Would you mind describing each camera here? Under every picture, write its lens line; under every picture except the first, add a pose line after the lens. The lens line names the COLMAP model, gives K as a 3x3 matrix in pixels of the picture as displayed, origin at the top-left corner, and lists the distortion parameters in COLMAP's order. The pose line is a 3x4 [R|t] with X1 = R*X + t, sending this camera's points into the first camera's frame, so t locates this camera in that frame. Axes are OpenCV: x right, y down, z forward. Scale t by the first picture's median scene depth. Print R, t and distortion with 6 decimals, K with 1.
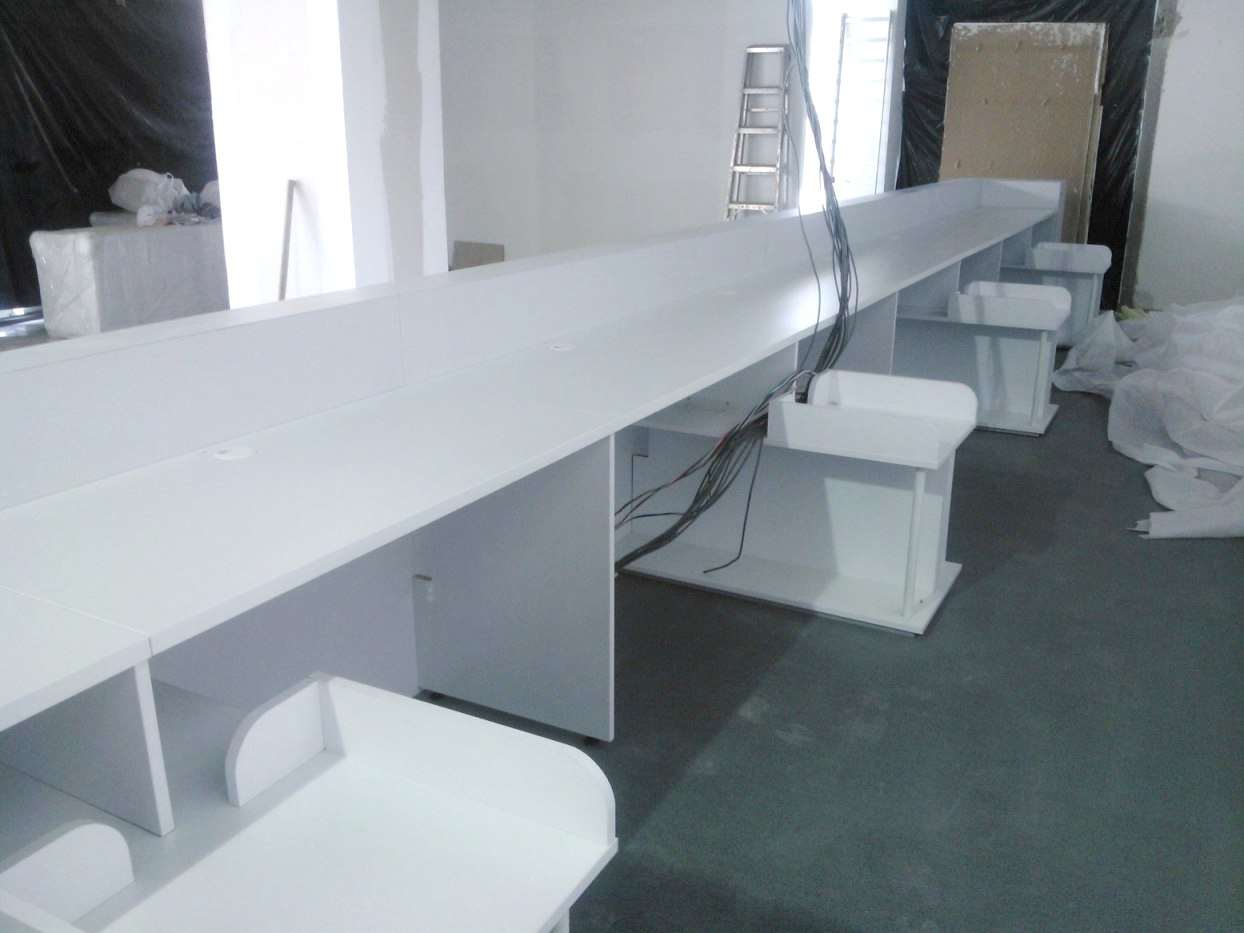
lens RADIAL K [[1081.0, 0, 622.0], [0, 1081.0, 466.5], [0, 0, 1]] dist [0.006140, -0.153201]
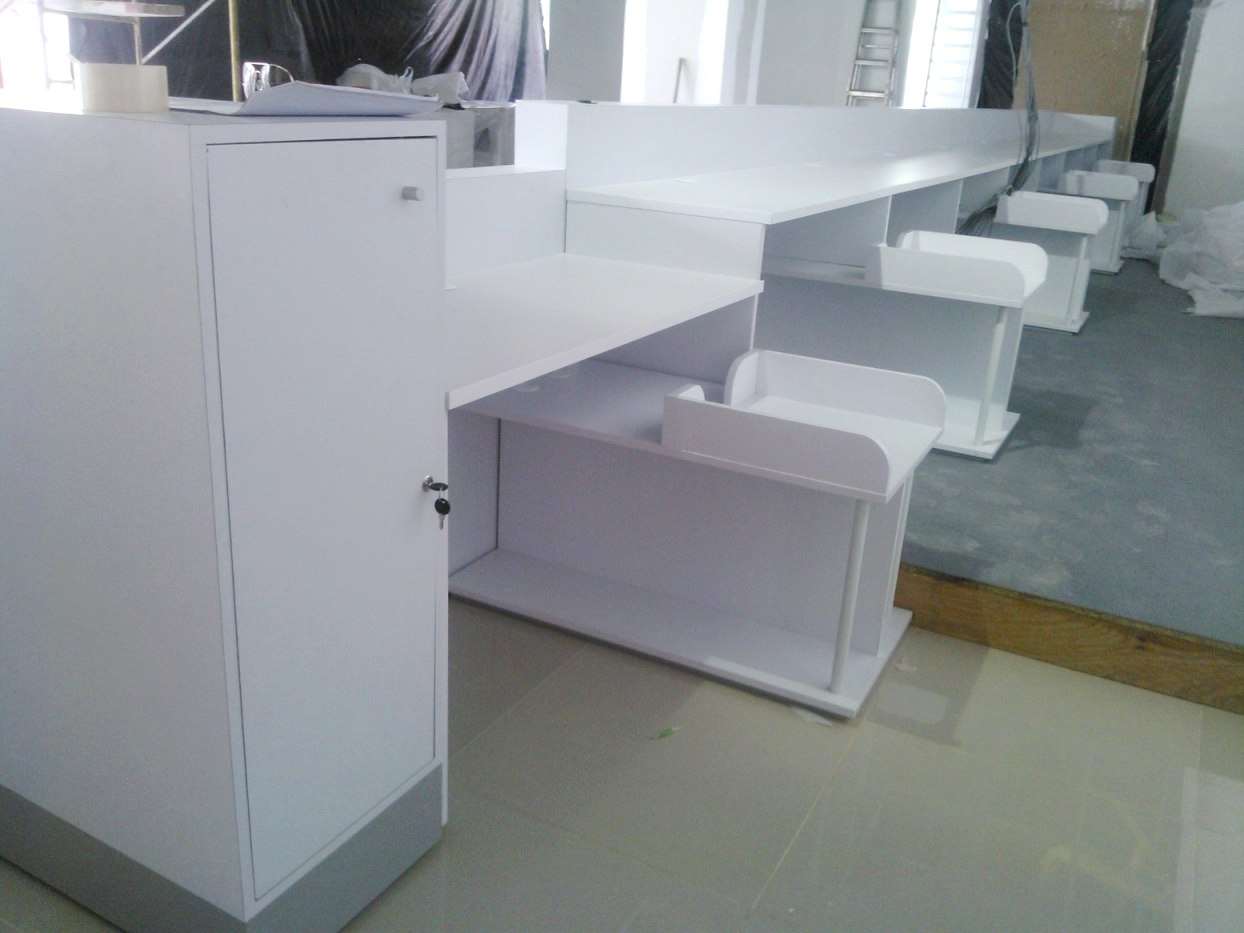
lens RADIAL K [[1106.8, 0, 622.0], [0, 1106.8, 466.5], [0, 0, 1]] dist [-0.069785, -0.007369]
pose [[0.998595, 0.048408, 0.021579, -0.169428], [-0.049269, 0.997928, 0.041375, 0.115101], [-0.019532, -0.042380, 0.998911, -0.267934]]
